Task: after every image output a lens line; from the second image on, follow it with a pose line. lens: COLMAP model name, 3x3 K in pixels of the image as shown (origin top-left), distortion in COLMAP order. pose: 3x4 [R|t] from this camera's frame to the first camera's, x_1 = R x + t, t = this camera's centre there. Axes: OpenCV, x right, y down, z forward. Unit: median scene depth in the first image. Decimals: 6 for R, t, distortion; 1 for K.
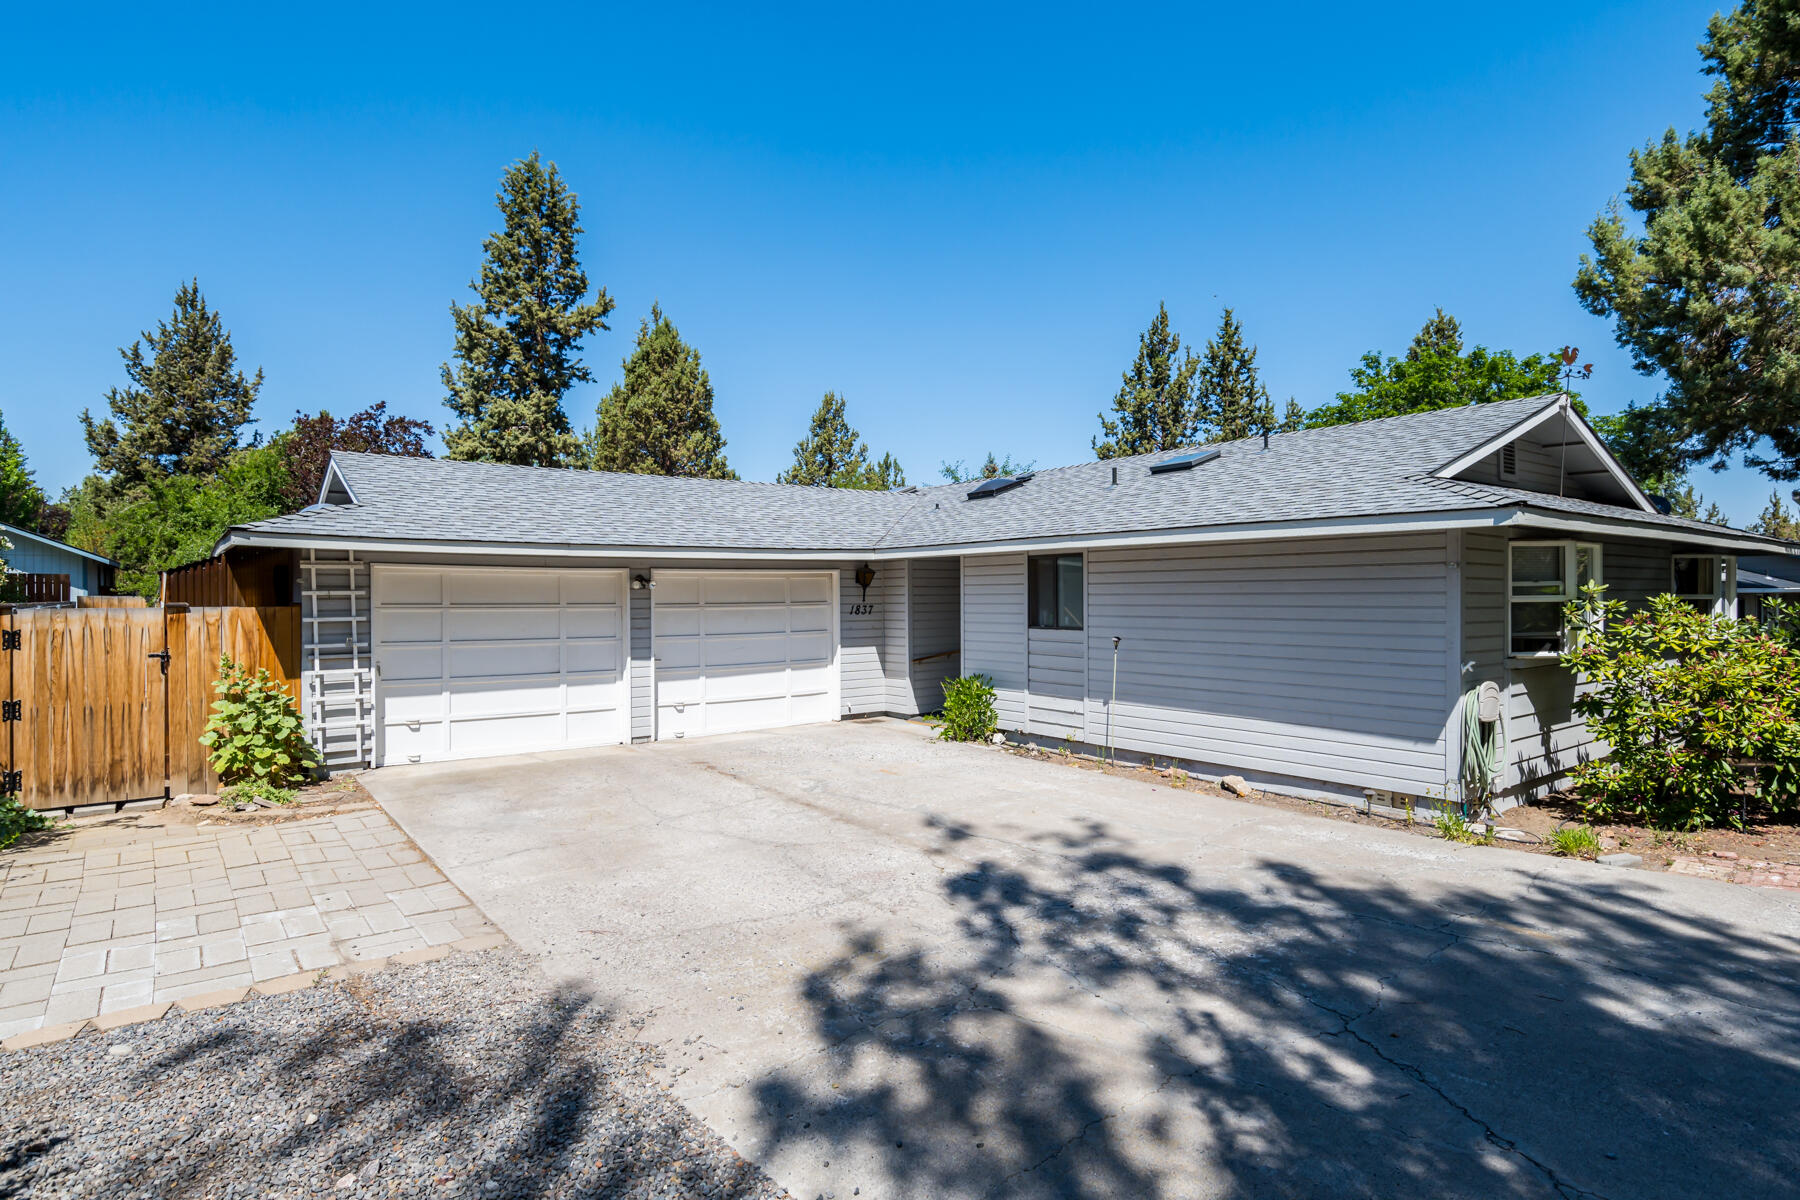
lens RADIAL K [[906.2, 0, 897.7], [0, 906.2, 604.0], [0, 0, 1]] dist [-0.005565, 0.001372]
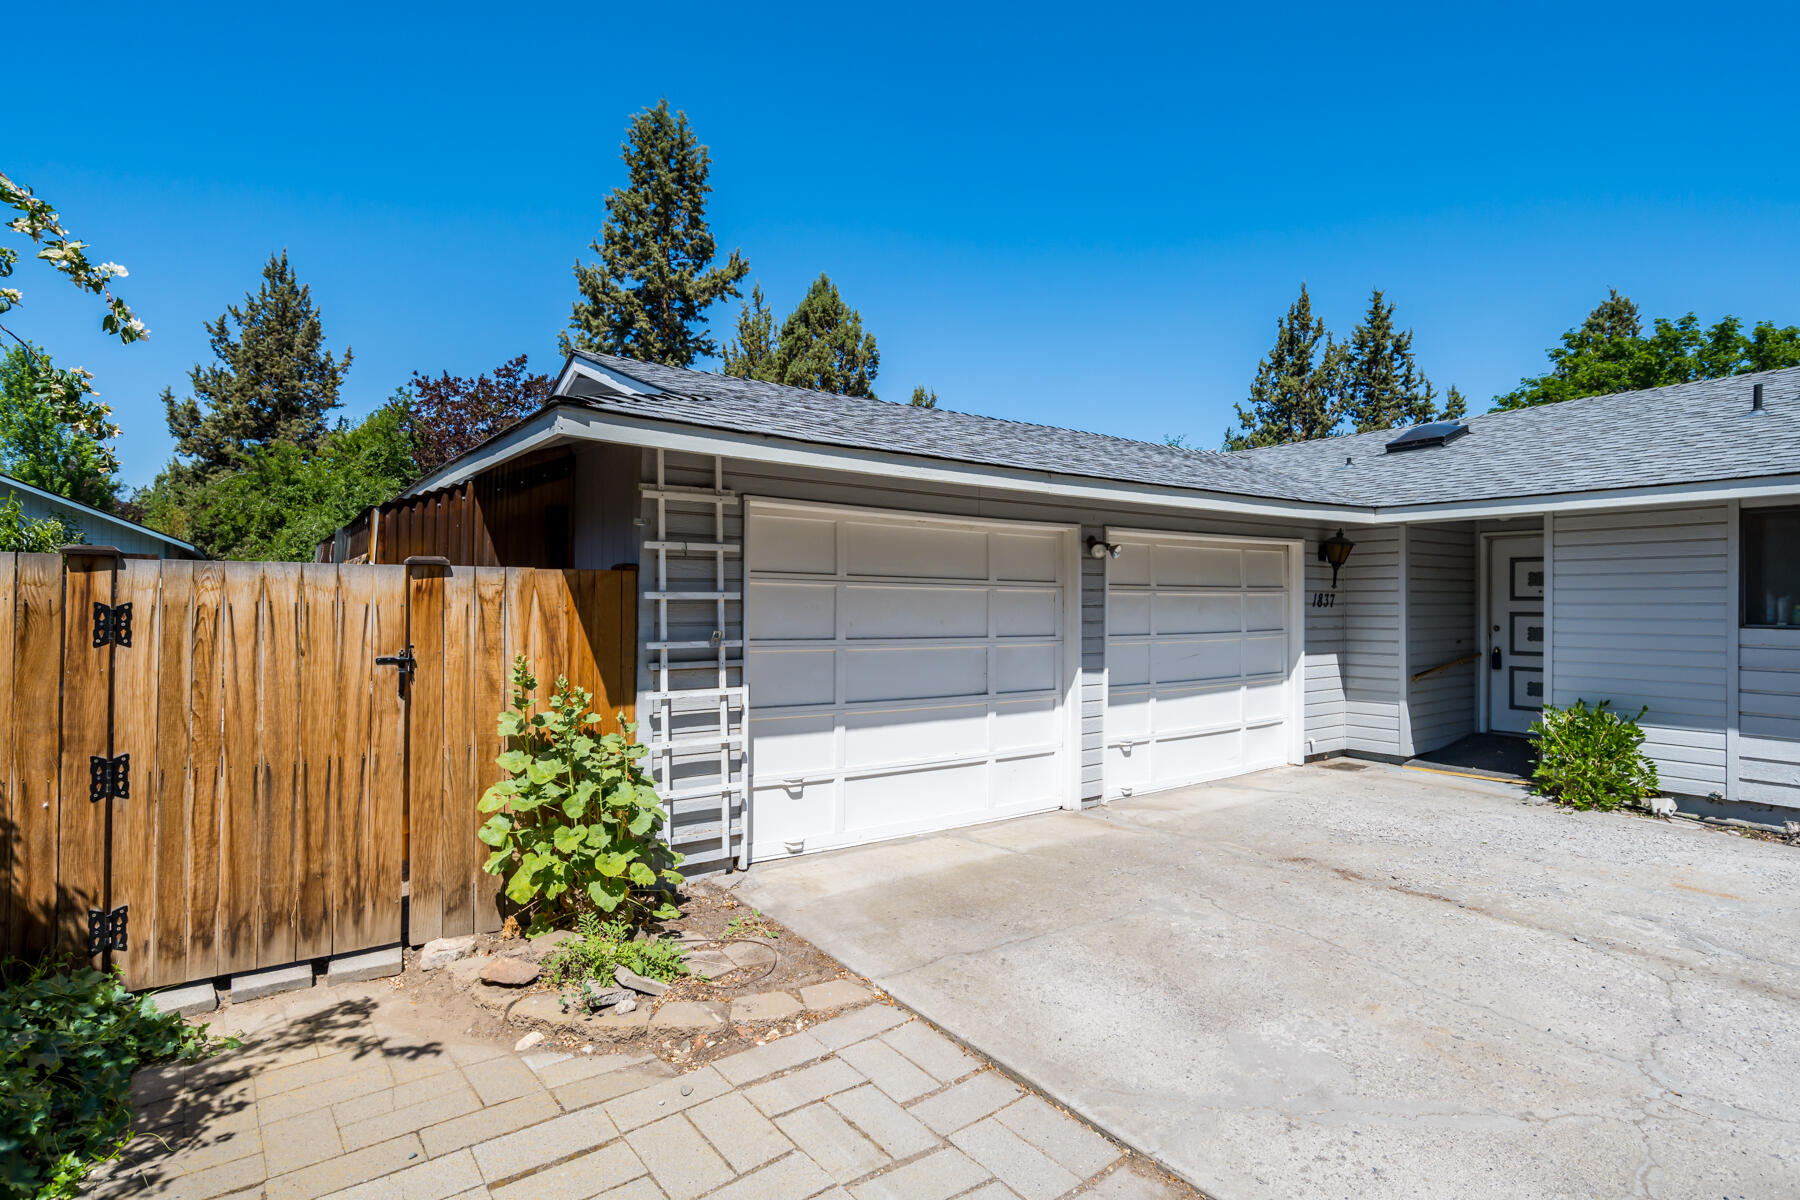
lens RADIAL K [[897.6, 0, 920.7], [0, 897.6, 598.8], [0, 0, 1]] dist [-0.006227, 0.000841]
pose [[0.999696, 0.009465, -0.022746, -0.373304], [-0.009733, 0.999884, -0.011712, 0.018656], [0.022632, 0.011930, 0.999673, 0.369219]]
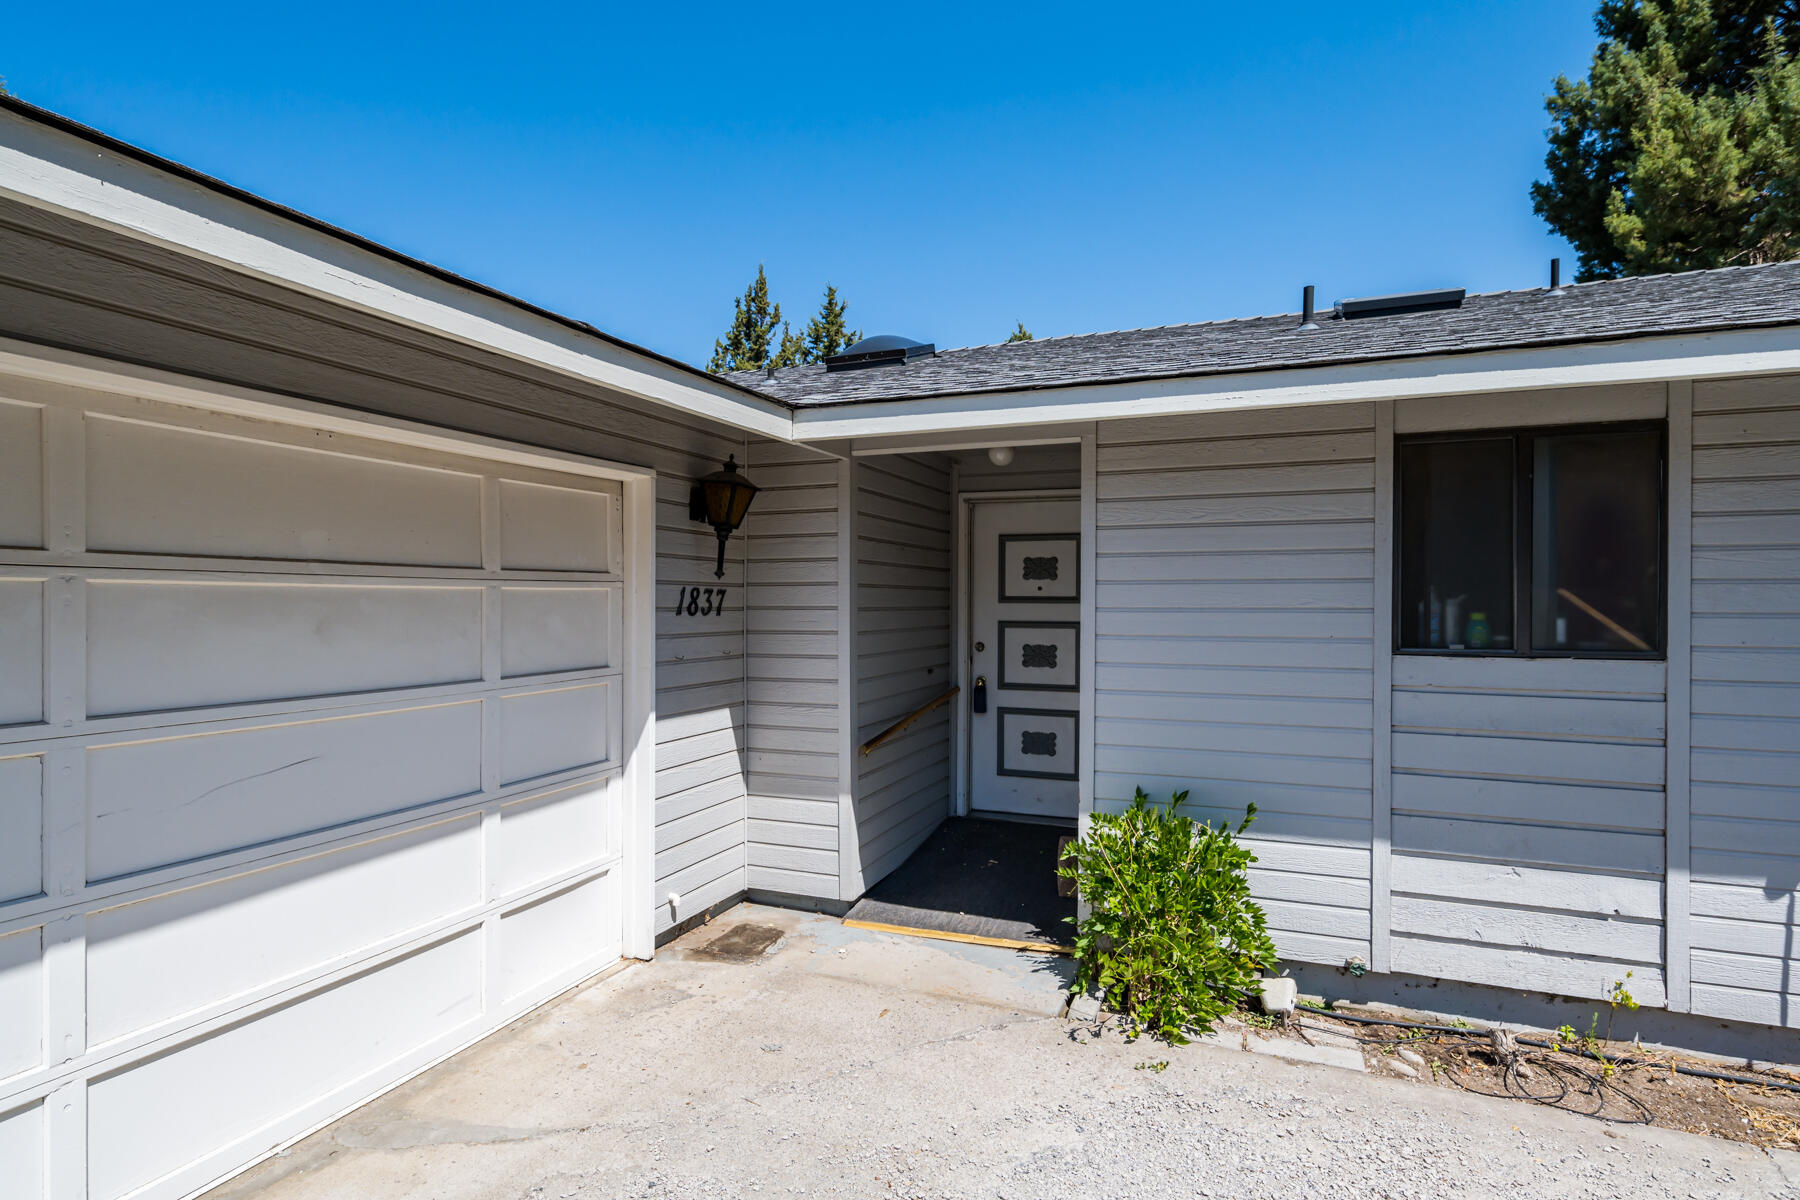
lens RADIAL K [[922.7, 0, 925.8], [0, 922.7, 608.1], [0, 0, 1]] dist [-0.002509, 0.000151]
pose [[0.853433, 0.006857, 0.521157, -0.167532], [-0.004070, 0.999971, -0.006491, 0.012220], [-0.521187, 0.003418, 0.853436, 0.764391]]
